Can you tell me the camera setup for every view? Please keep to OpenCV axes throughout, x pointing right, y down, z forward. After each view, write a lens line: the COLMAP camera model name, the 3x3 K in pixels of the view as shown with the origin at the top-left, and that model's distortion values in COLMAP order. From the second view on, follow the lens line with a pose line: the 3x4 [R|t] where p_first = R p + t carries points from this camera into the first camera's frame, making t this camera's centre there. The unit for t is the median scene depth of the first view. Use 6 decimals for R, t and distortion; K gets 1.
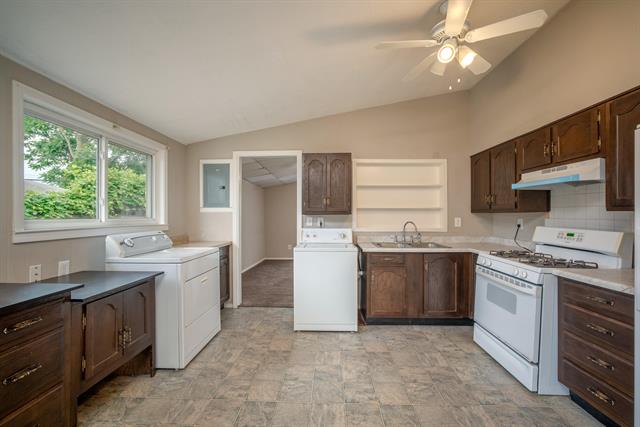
lens RADIAL K [[277.0, 0, 319.7], [0, 277.0, 215.6], [0, 0, 1]] dist [-0.014589, 0.000721]
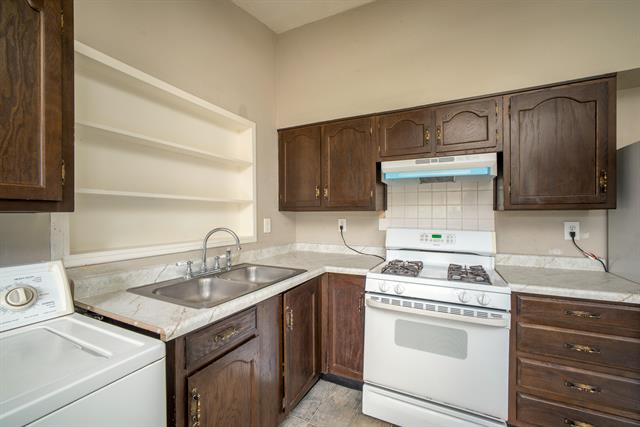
lens RADIAL K [[277.0, 0, 343.0], [0, 277.0, 216.9], [0, 0, 1]] dist [-0.014589, 0.000721]
pose [[0.409828, -0.008340, 0.912125, -0.031707], [0.002463, 0.999965, 0.008036, -0.001534], [-0.912160, -0.001047, 0.409834, 0.822721]]
